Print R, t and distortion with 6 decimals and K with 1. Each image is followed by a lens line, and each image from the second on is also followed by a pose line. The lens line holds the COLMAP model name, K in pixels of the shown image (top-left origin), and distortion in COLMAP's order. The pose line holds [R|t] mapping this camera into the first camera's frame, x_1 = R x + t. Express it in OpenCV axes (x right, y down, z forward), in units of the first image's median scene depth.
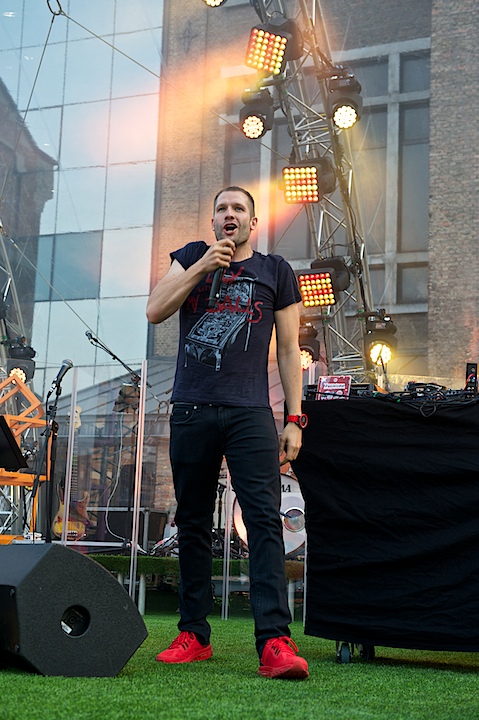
lens RADIAL K [[1066.5, 0, 239.5], [0, 1066.5, 360.0], [0, 0, 1]] dist [0.135500, -0.015461]
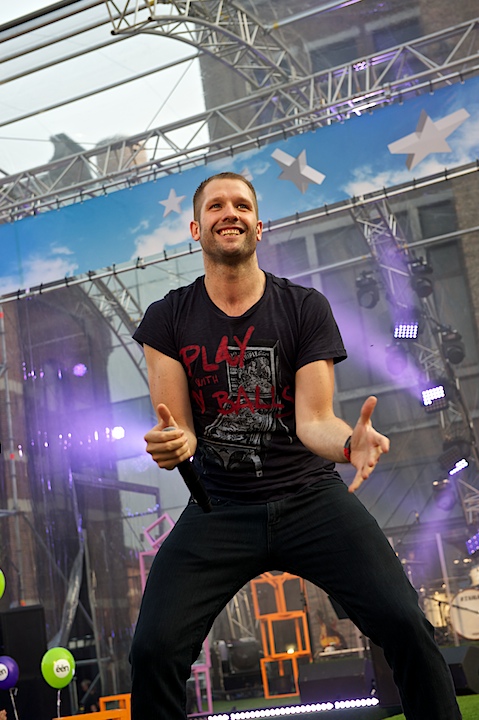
lens RADIAL K [[1168.6, 0, 239.5], [0, 1168.6, 360.0], [0, 0, 1]] dist [0.164418, -0.150796]
pose [[0.986653, -0.161151, 0.023356, -0.246886], [0.162267, 0.985013, -0.058462, -0.160086], [-0.013585, 0.061472, 0.998016, -0.706216]]
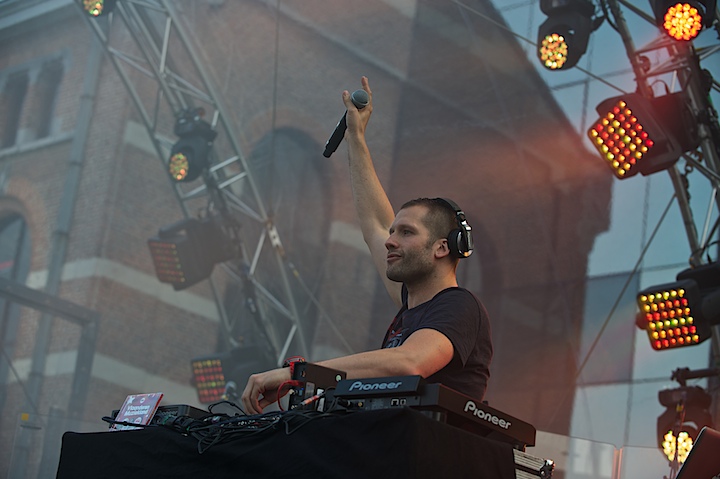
lens RADIAL K [[1753.8, 0, 360.0], [0, 1753.8, 239.5], [0, 0, 1]] dist [-0.197561, -0.132489]
pose [[0.918647, -0.039591, -0.393091, 0.283328], [-0.022040, 0.988281, -0.151045, 0.035996], [0.394464, 0.147421, 0.907009, 0.083065]]
